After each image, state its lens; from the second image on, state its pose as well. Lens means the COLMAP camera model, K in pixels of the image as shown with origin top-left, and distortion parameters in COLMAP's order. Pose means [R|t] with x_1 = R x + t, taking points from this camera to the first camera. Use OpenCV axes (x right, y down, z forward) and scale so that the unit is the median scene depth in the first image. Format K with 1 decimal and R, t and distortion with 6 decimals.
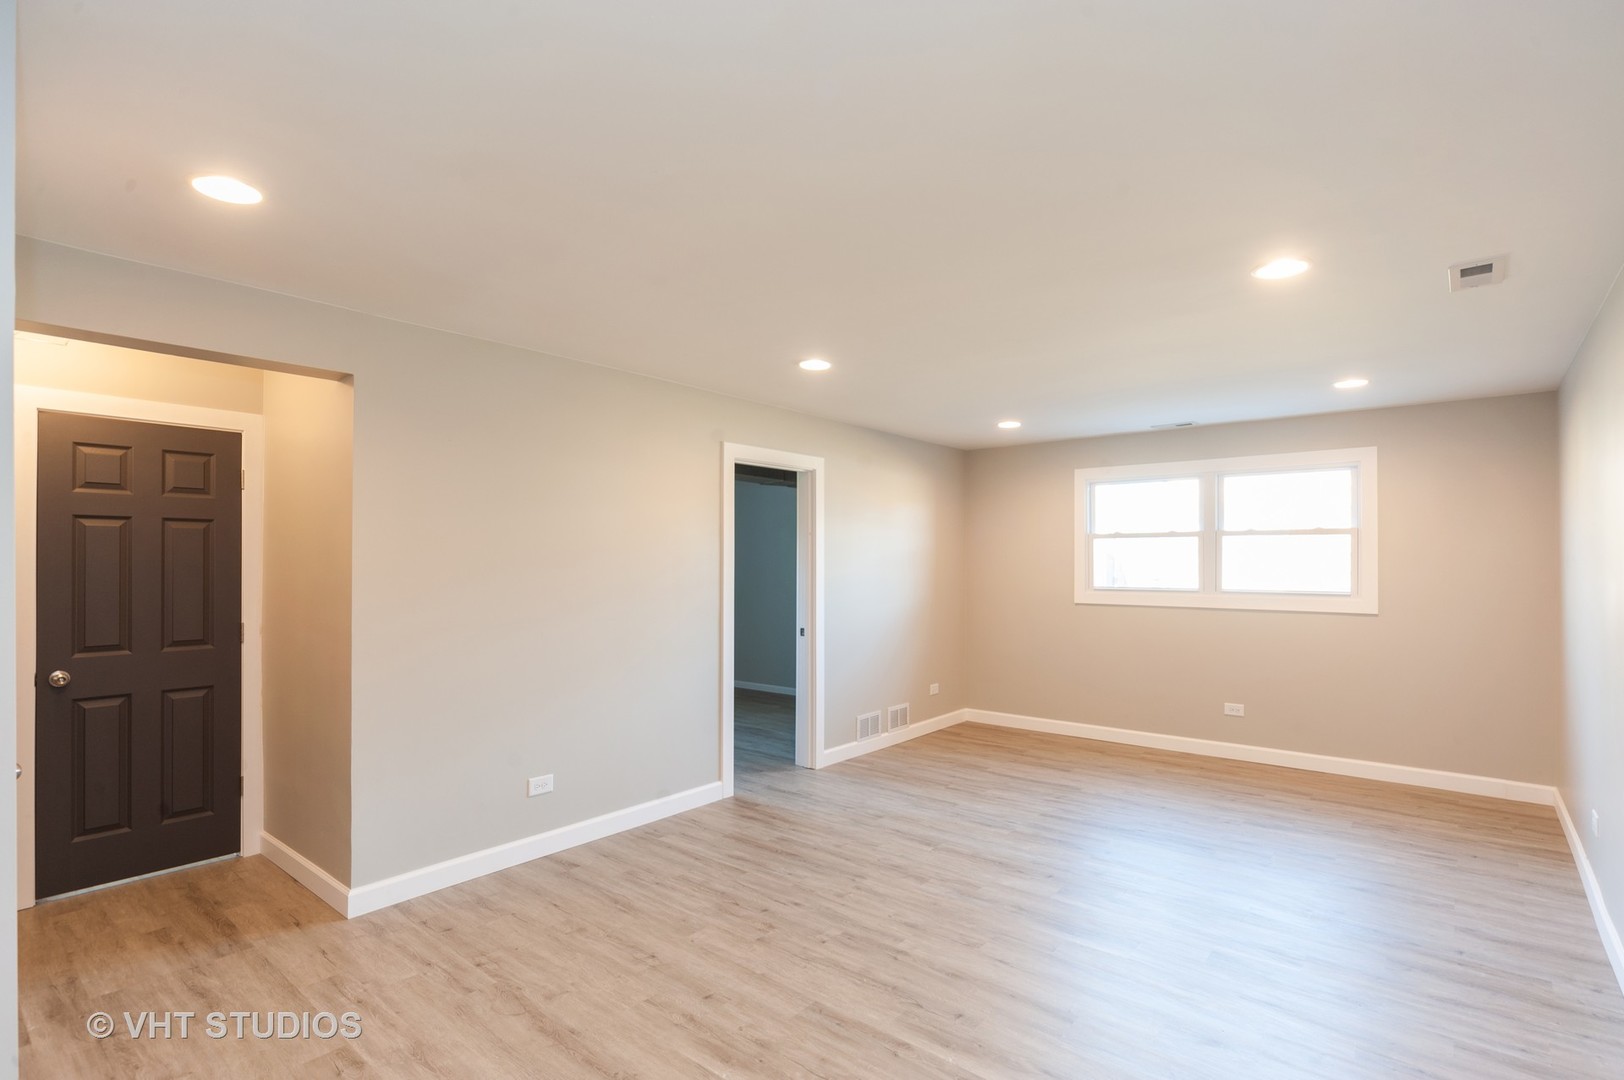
lens RADIAL K [[781.9, 0, 811.4], [0, 781.9, 560.8], [0, 0, 1]] dist [-0.000962, 0.000128]
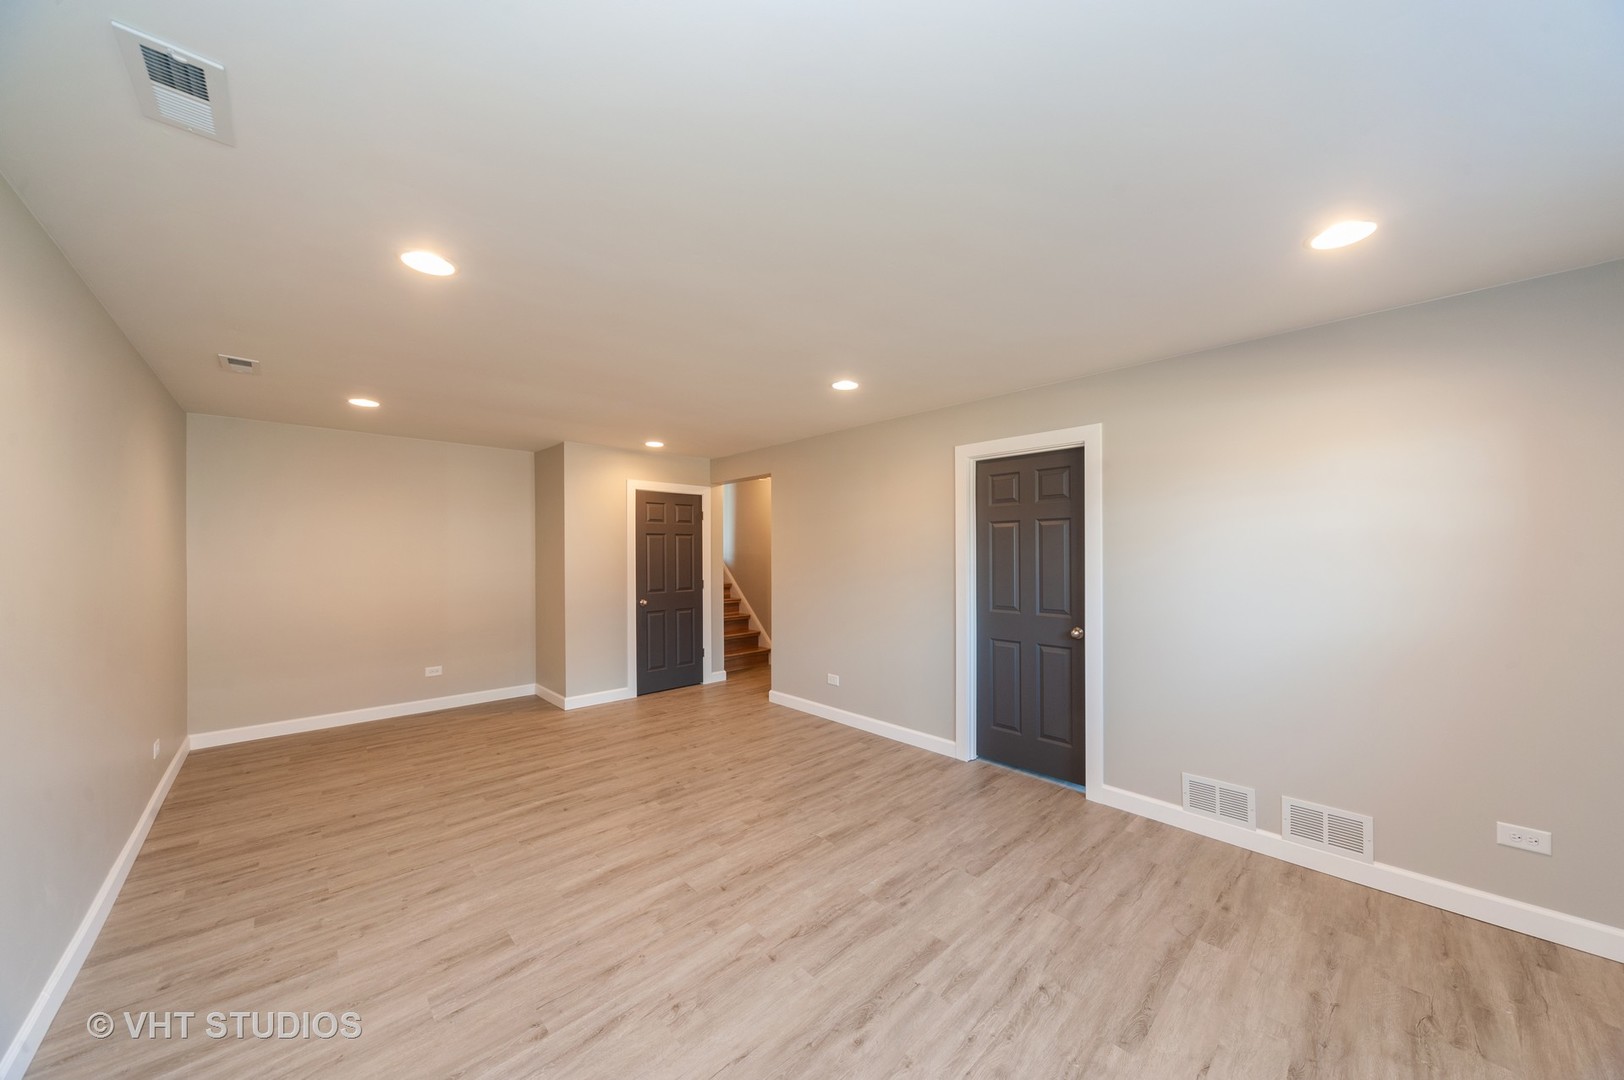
lens RADIAL K [[550.2, 0, 806.0], [0, 550.2, 558.2], [0, 0, 1]] dist [-0.000077, 0.000091]
pose [[-0.120533, 0.009306, -0.992666, 0.843763], [0.000980, 0.999957, 0.009256, 0.008936], [0.992709, 0.000143, -0.120537, 1.063728]]
